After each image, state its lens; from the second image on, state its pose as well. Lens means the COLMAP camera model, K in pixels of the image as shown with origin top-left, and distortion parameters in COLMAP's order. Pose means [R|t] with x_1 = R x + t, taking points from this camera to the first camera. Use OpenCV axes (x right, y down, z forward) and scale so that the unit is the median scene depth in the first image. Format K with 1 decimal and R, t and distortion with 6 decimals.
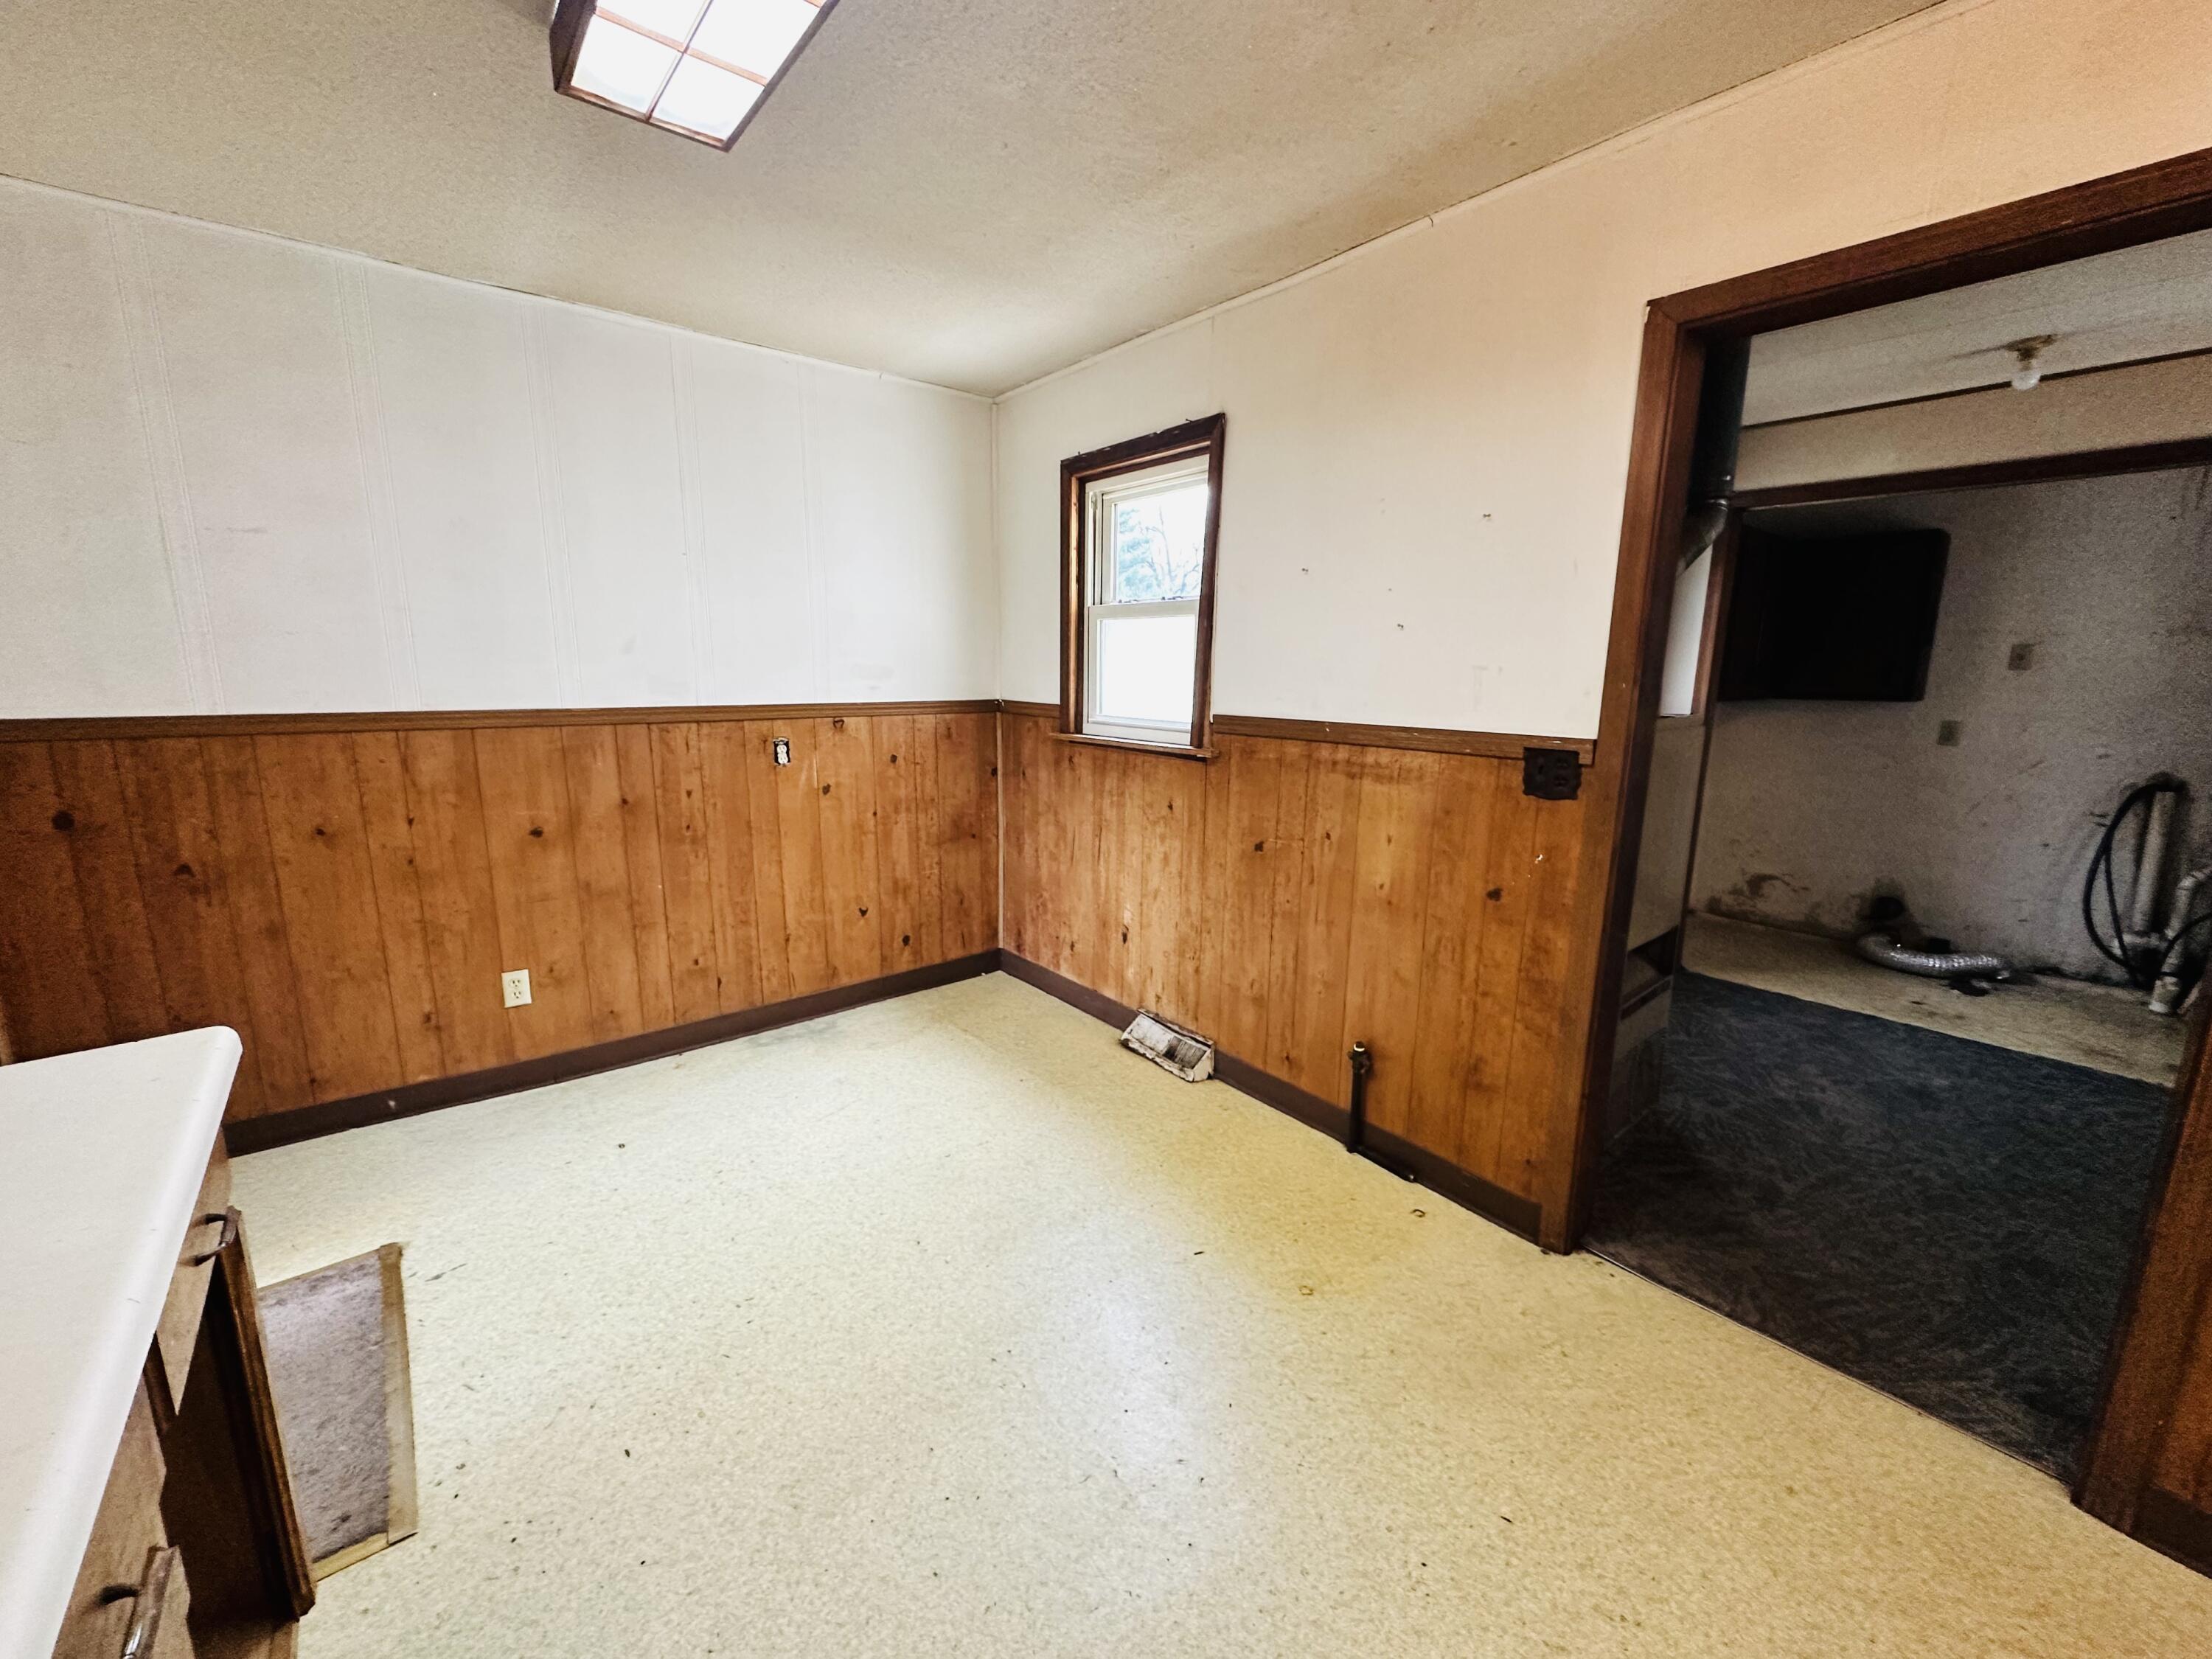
lens RADIAL K [[888.4, 0, 1111.3], [0, 888.4, 824.4], [0, 0, 1]] dist [0.000654, 0.000067]
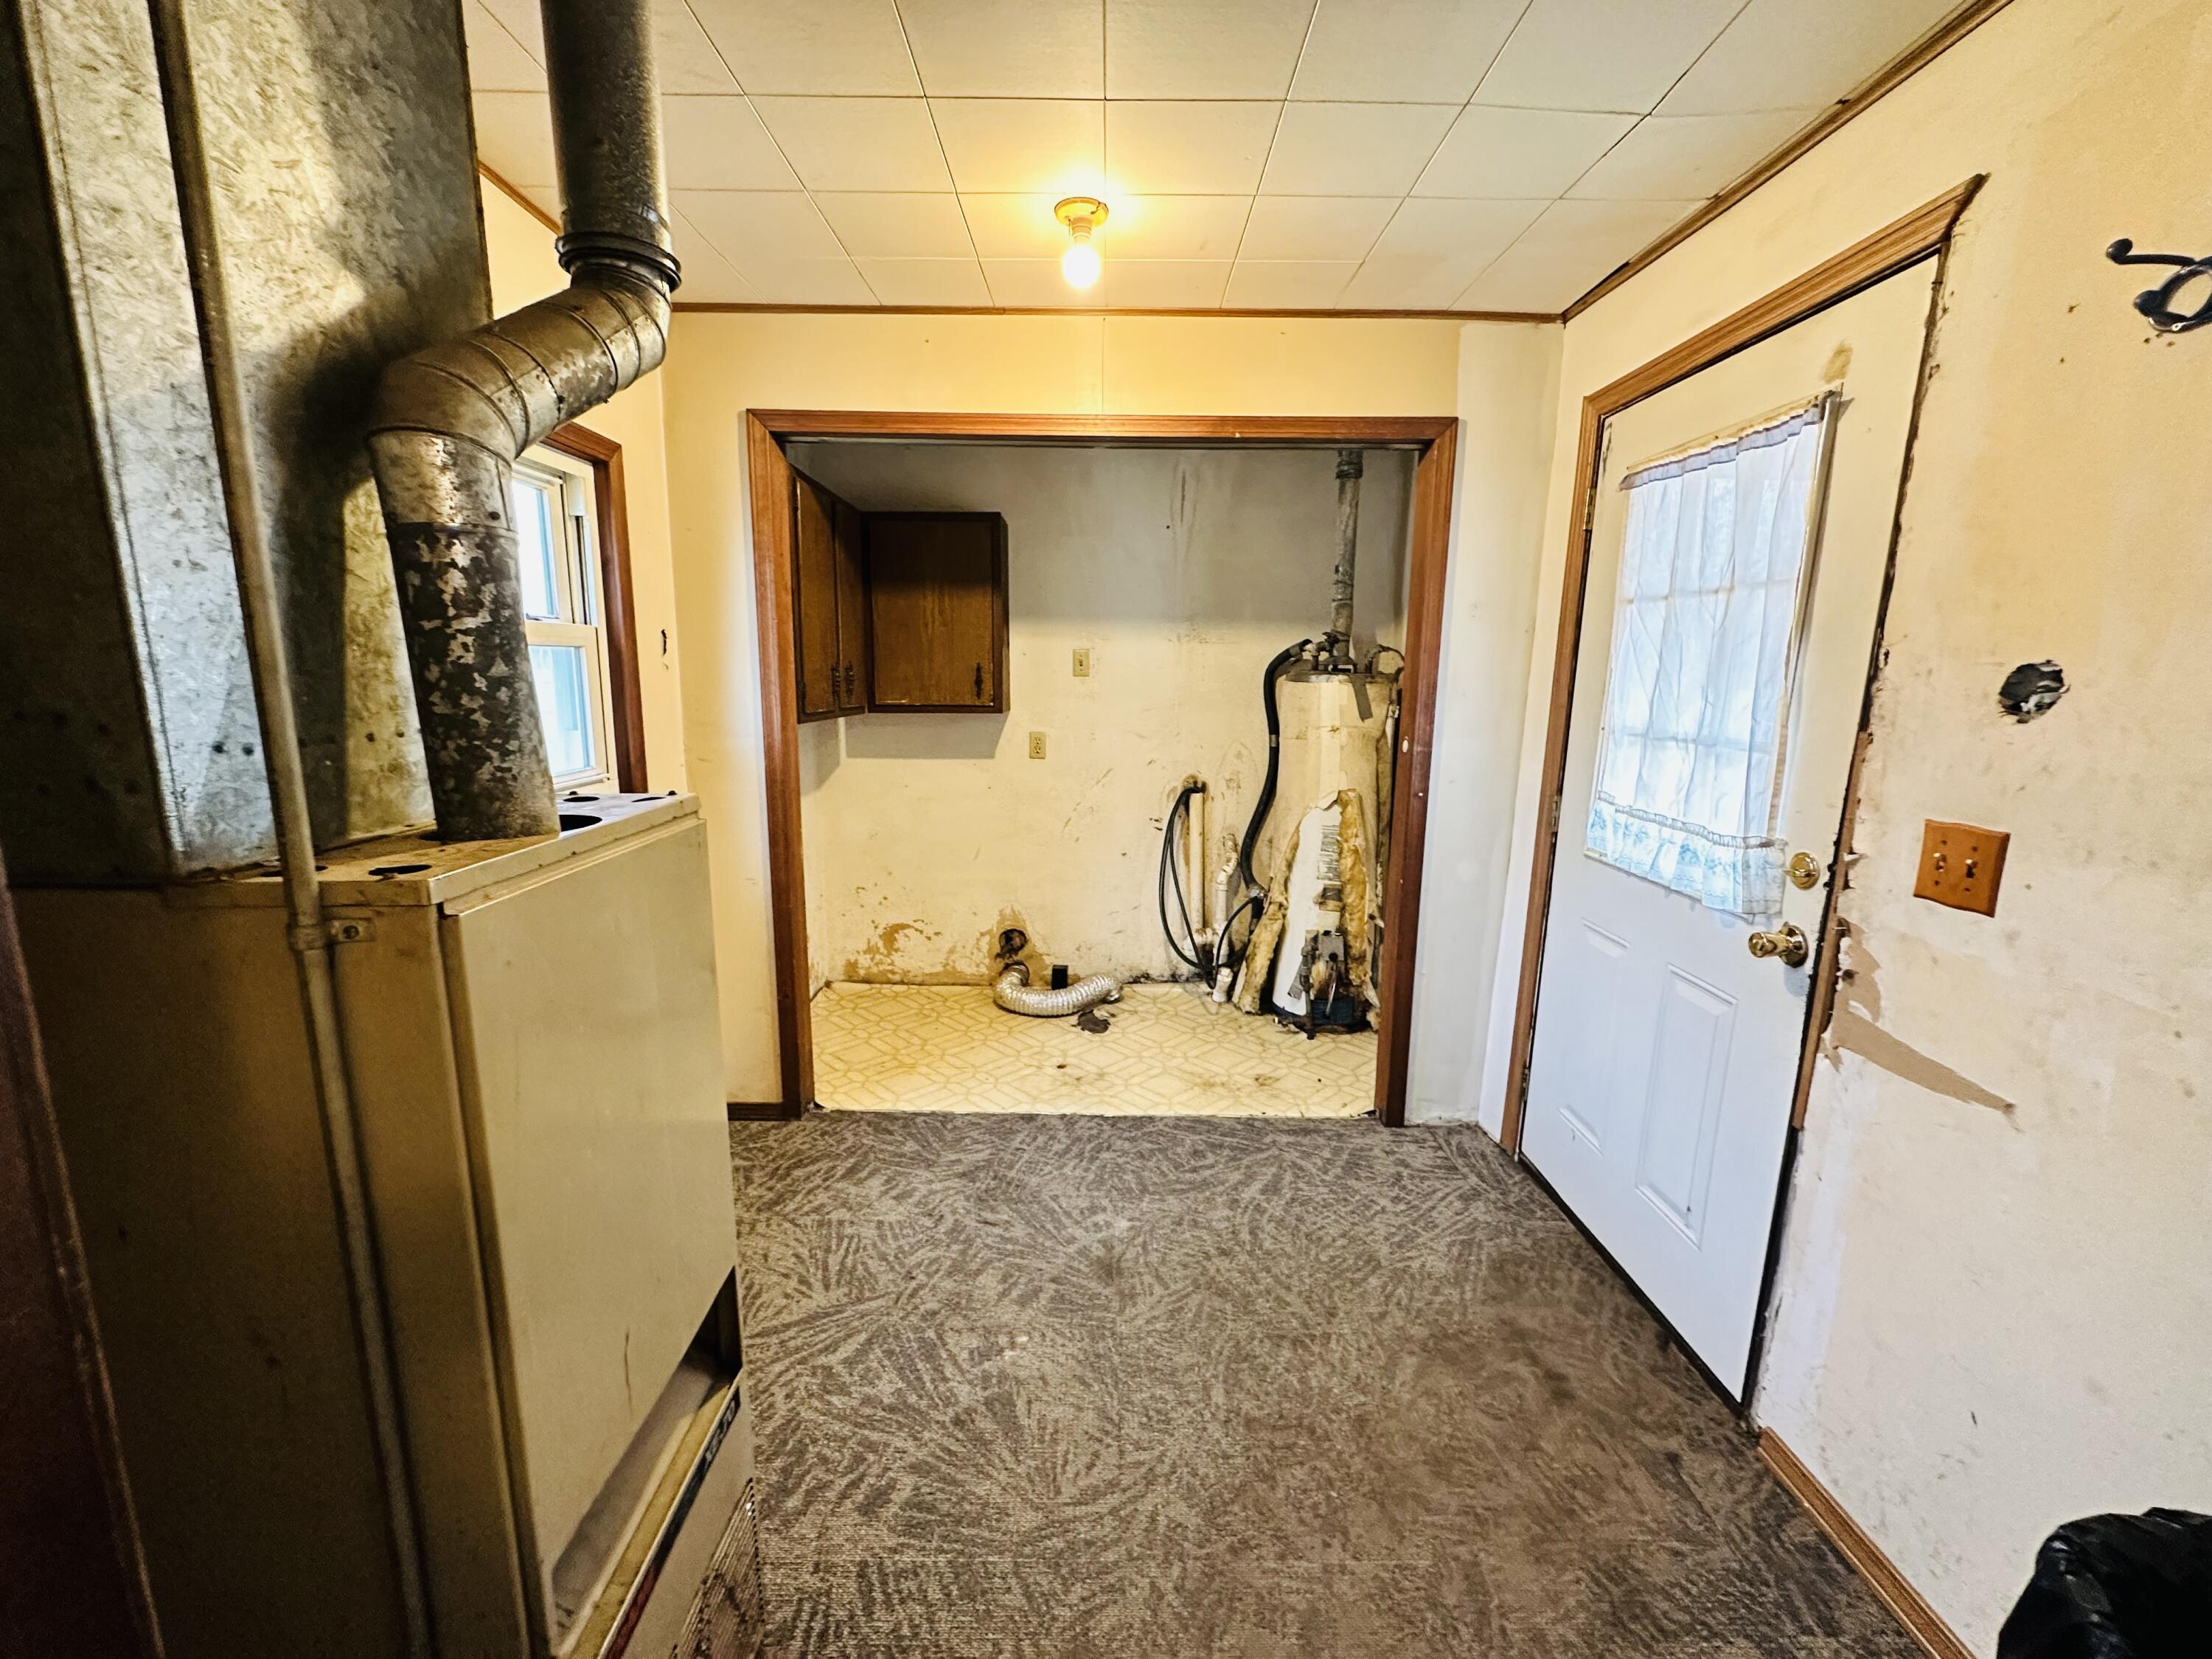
lens RADIAL K [[888.4, 0, 1103.7], [0, 888.4, 826.4], [0, 0, 1]] dist [0.000654, 0.000067]
pose [[0.644255, -0.136764, 0.752483, 0.321147], [0.136150, 0.988675, 0.063123, -0.077726], [-0.752594, 0.061783, 0.655580, 0.395289]]
